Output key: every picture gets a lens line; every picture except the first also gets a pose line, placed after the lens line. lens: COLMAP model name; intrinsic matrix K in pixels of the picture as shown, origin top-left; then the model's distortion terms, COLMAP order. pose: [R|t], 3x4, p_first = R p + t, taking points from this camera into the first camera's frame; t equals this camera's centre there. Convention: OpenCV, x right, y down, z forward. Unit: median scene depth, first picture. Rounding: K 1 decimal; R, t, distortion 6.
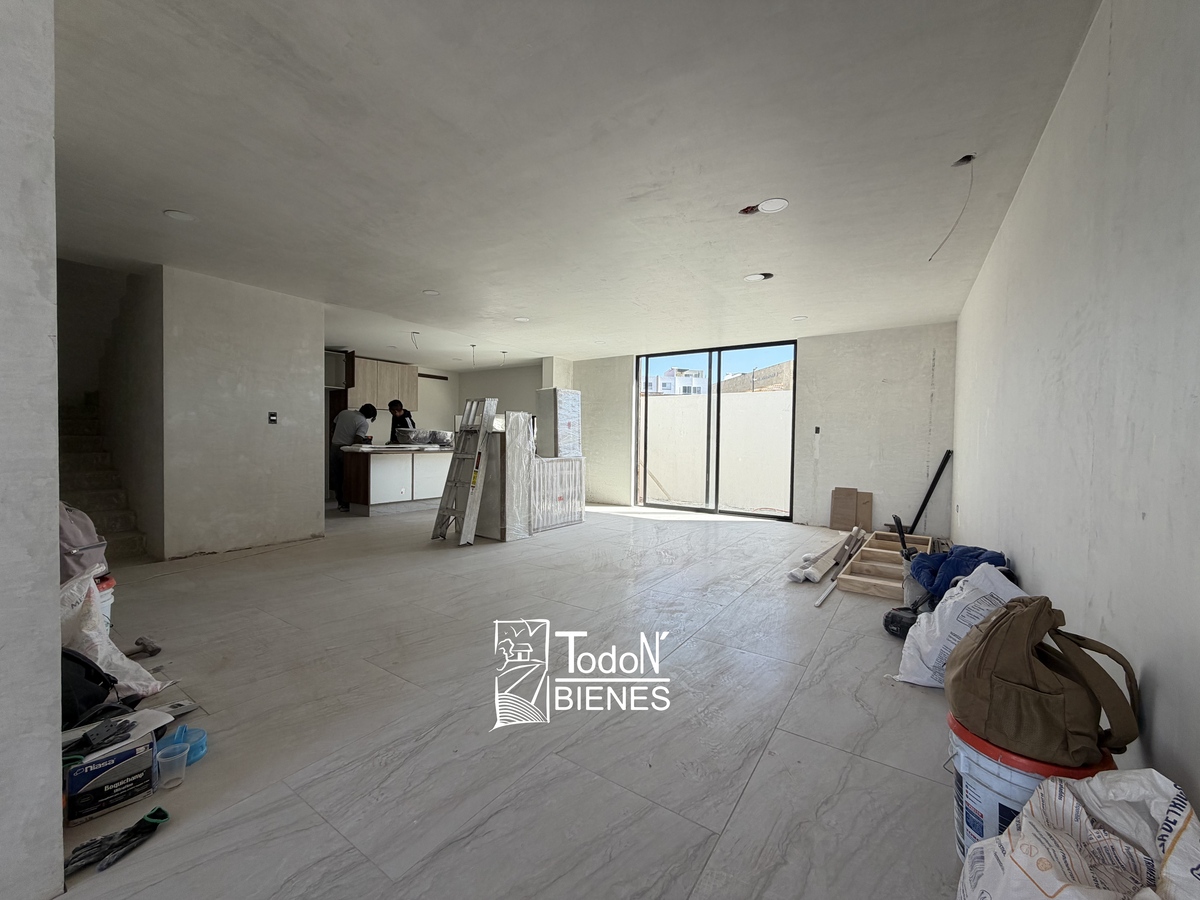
lens RADIAL K [[477.0, 0, 599.3], [0, 477.0, 449.7], [0, 0, 1]] dist [0.002543, 0.000185]
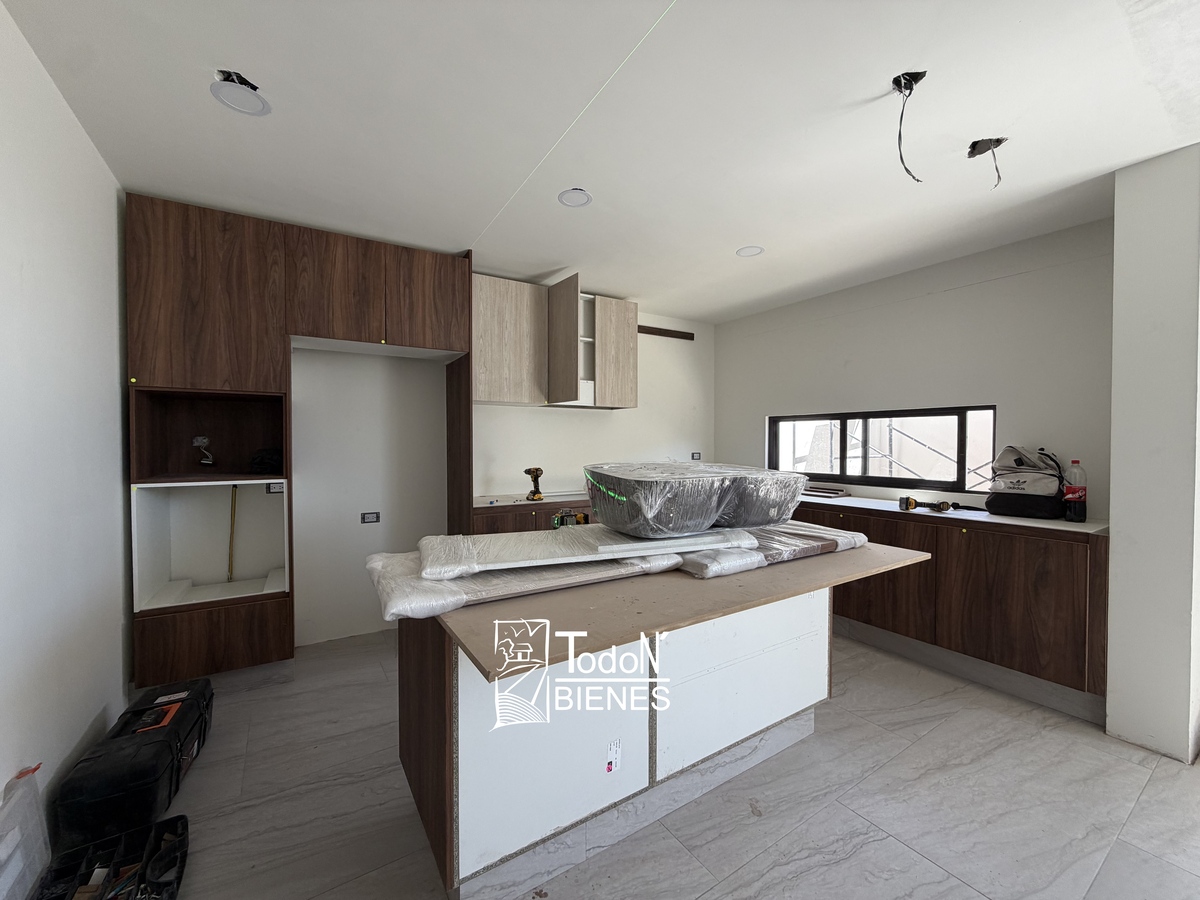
lens RADIAL K [[477.0, 0, 599.7], [0, 477.0, 448.5], [0, 0, 1]] dist [0.002543, 0.000185]
pose [[0.916528, -0.015527, -0.399669, -0.328273], [0.014081, 0.999879, -0.006553, -0.052680], [0.399722, 0.000378, 0.916636, 0.797214]]
